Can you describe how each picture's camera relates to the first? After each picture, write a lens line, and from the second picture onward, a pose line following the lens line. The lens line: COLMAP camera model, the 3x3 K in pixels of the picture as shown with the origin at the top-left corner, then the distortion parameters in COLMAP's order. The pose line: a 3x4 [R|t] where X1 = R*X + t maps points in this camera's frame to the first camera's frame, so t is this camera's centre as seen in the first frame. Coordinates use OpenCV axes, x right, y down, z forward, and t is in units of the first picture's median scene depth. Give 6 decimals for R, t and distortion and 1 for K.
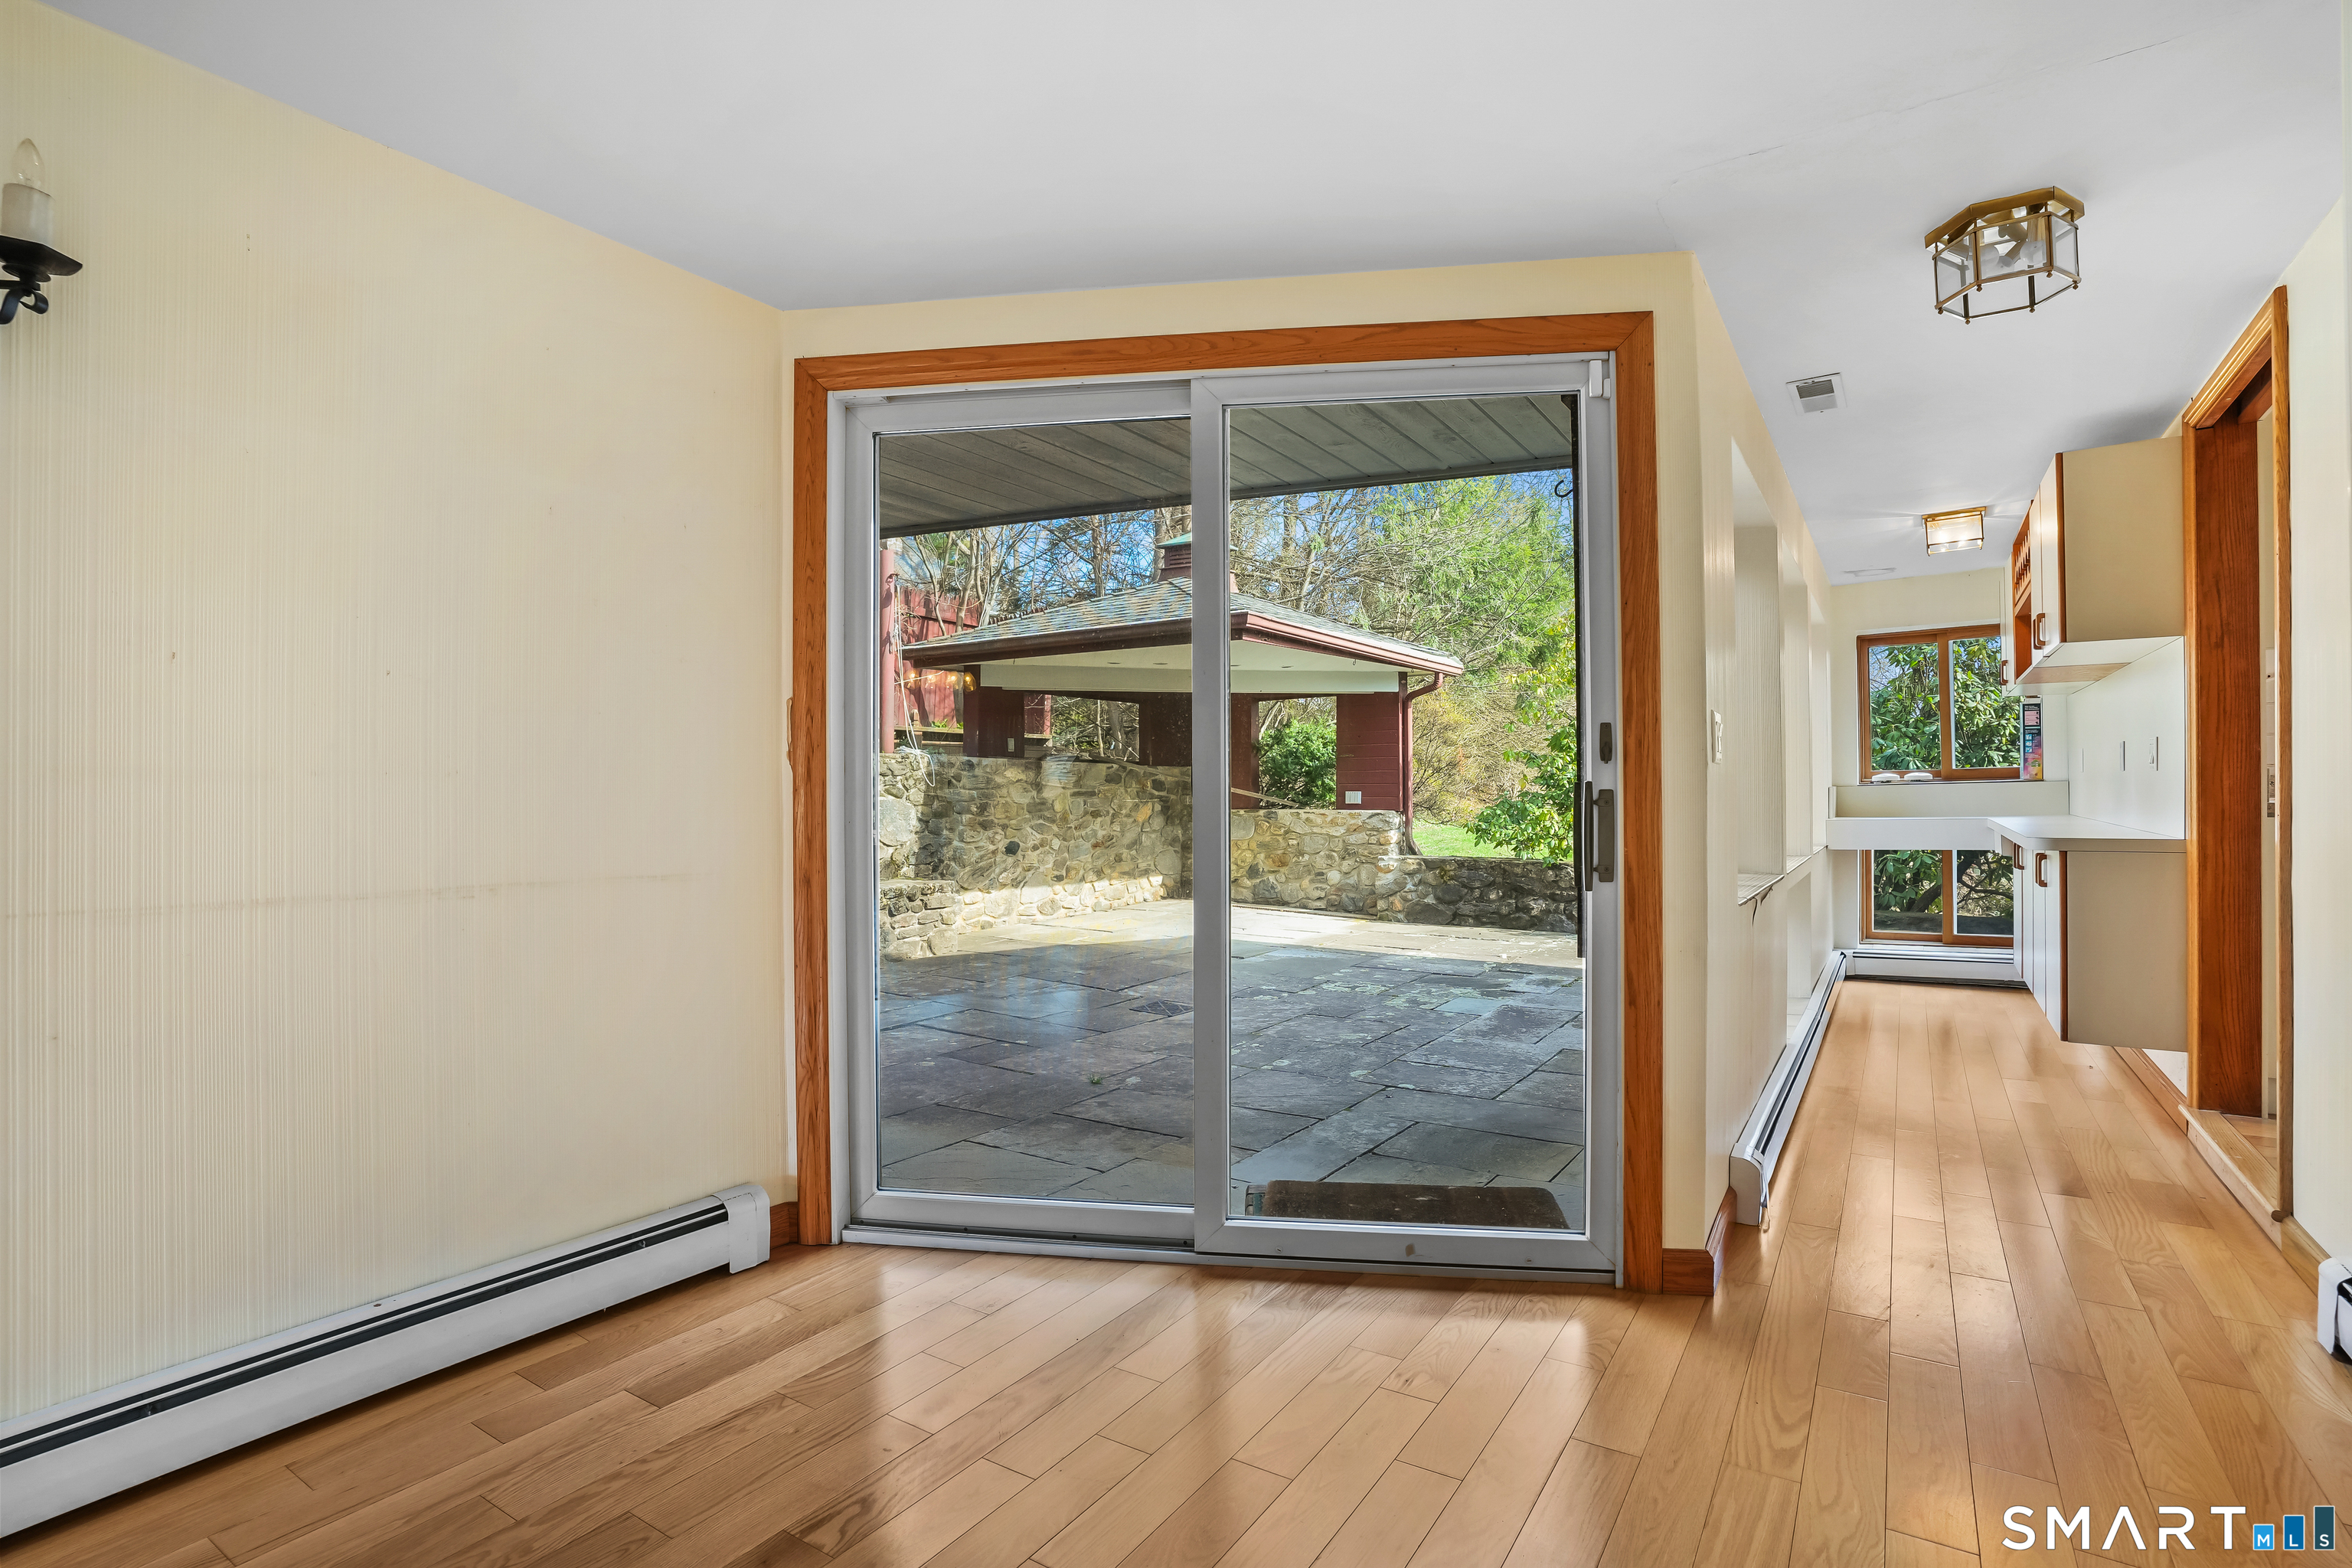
lens RADIAL K [[1134.7, 0, 1165.5], [0, 1134.7, 803.5], [0, 0, 1]] dist [0.002314, 0.001310]
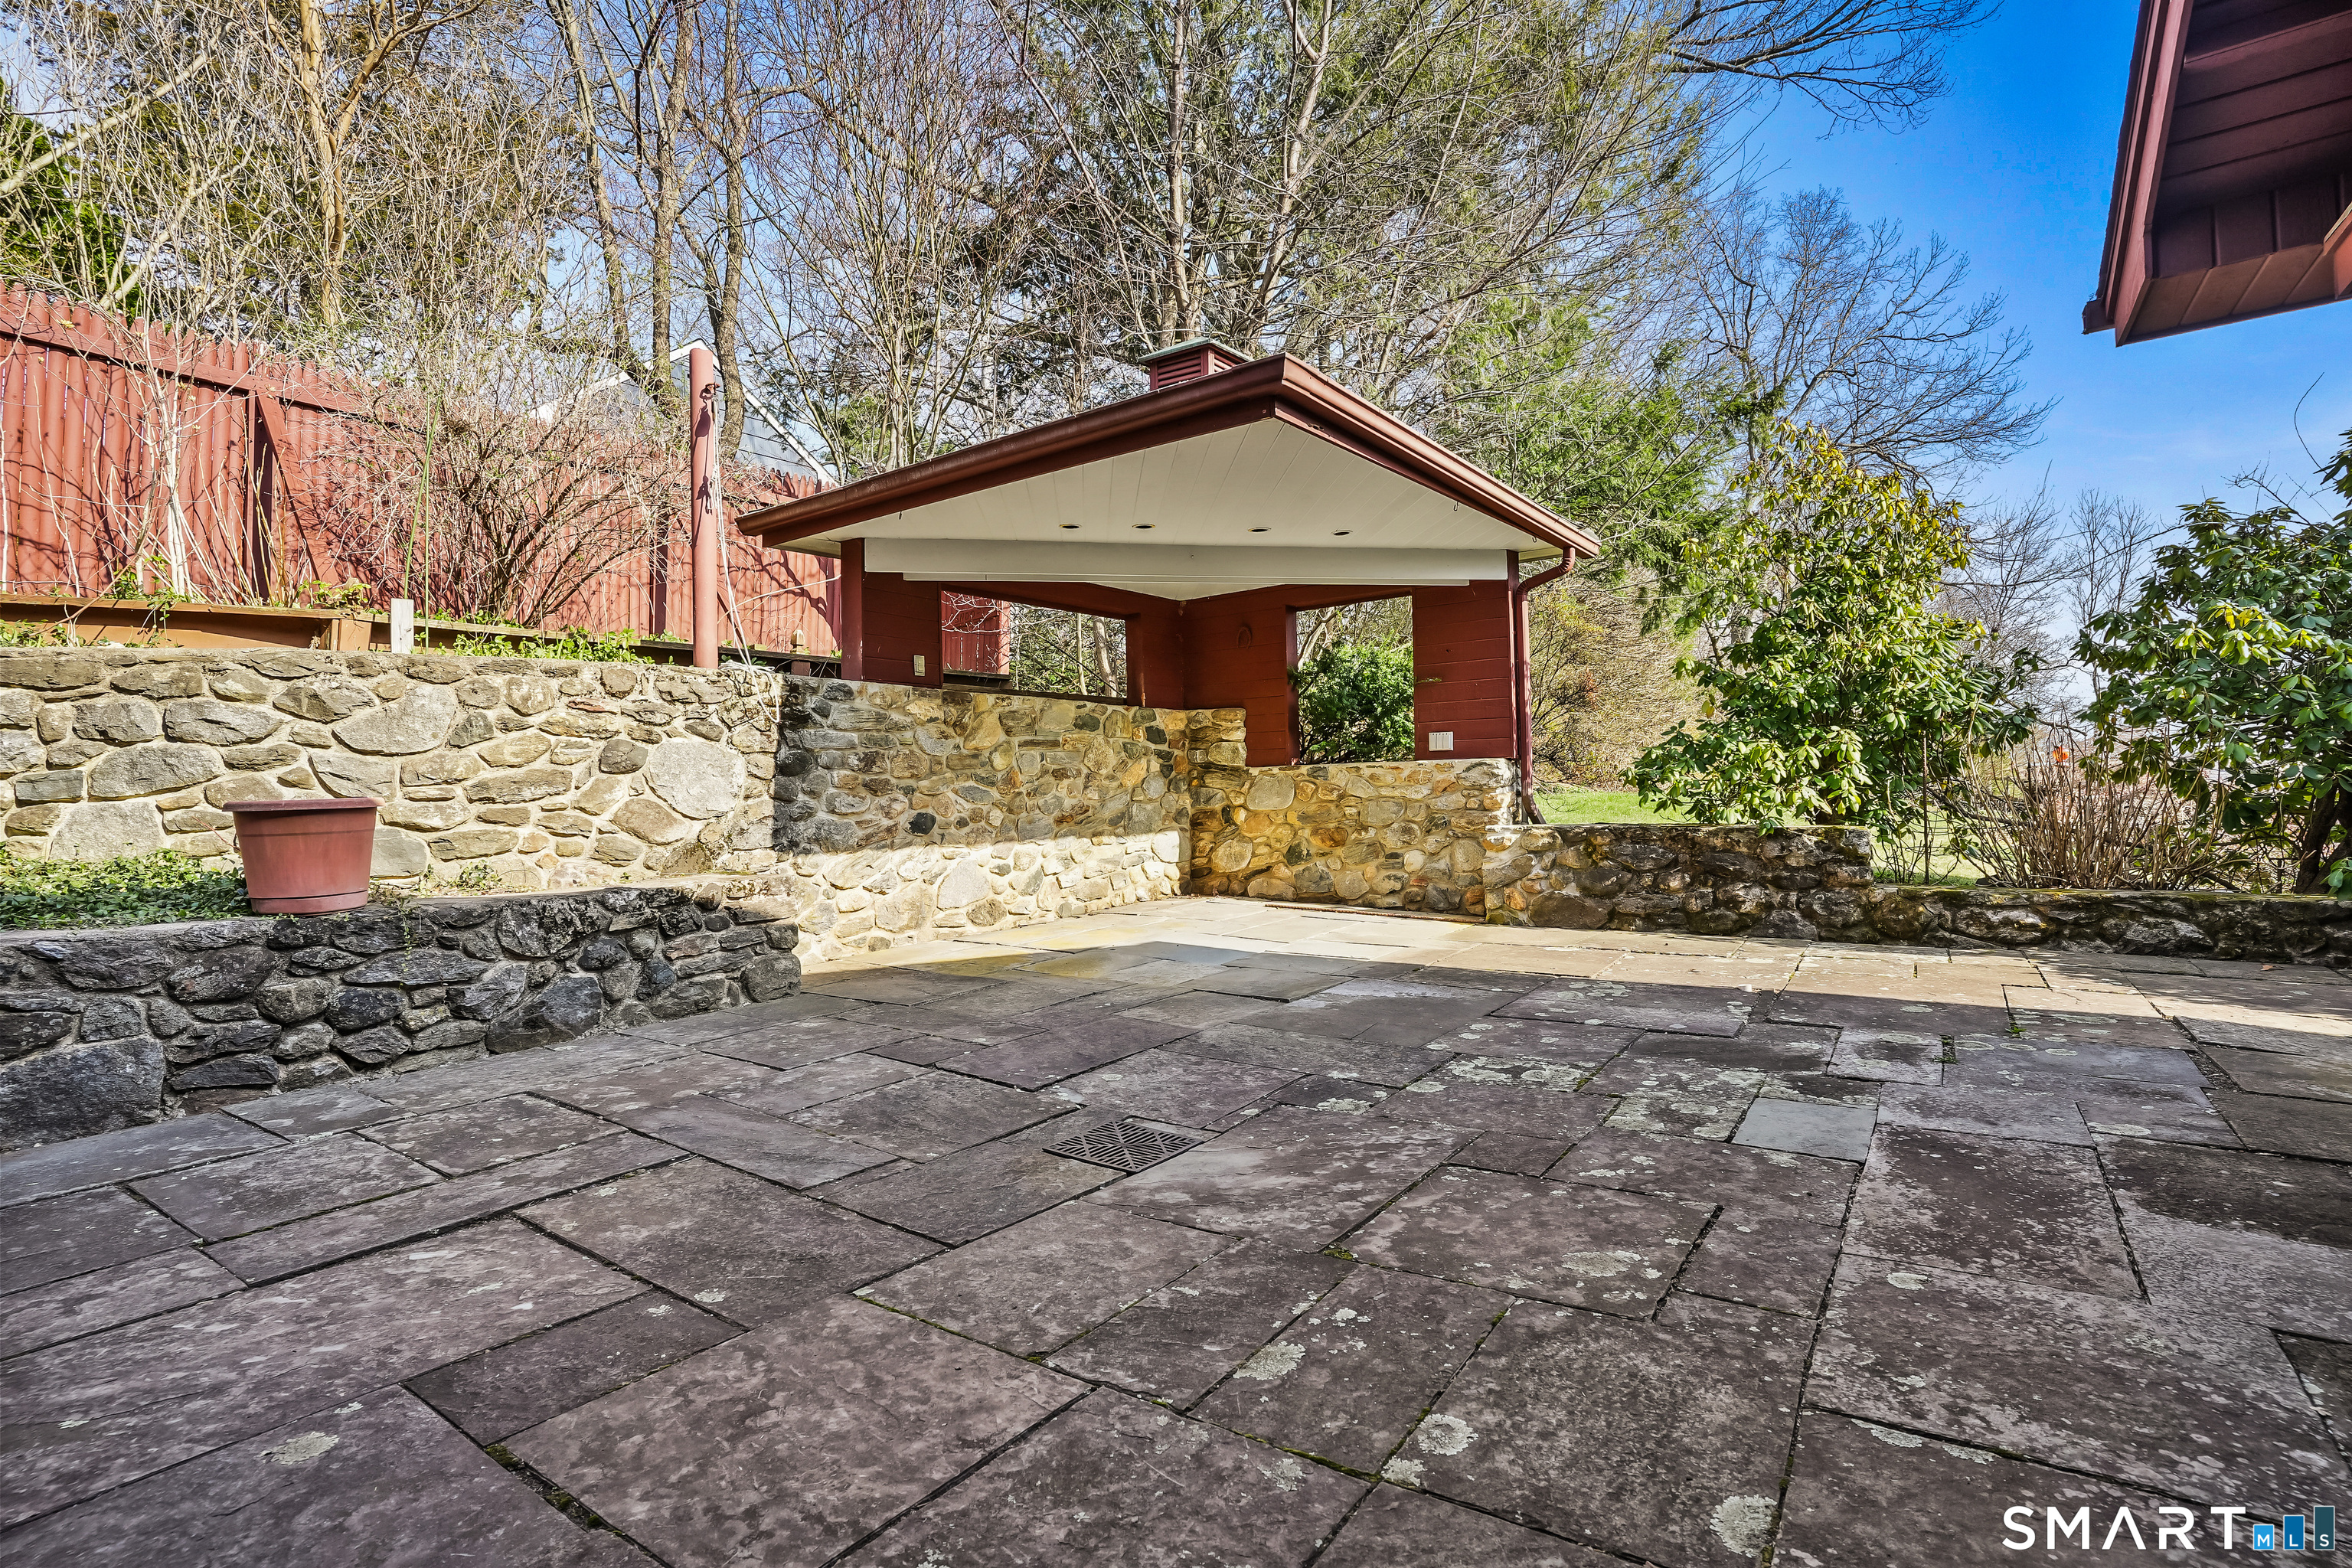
lens RADIAL K [[1134.7, 0, 1183.9], [0, 1134.7, 784.7], [0, 0, 1]] dist [0.002314, 0.001310]
pose [[0.999759, -0.020322, -0.008316, 0.018759], [0.020208, 0.999704, -0.013566, 0.027708], [0.008589, 0.013395, 0.999873, 0.340551]]
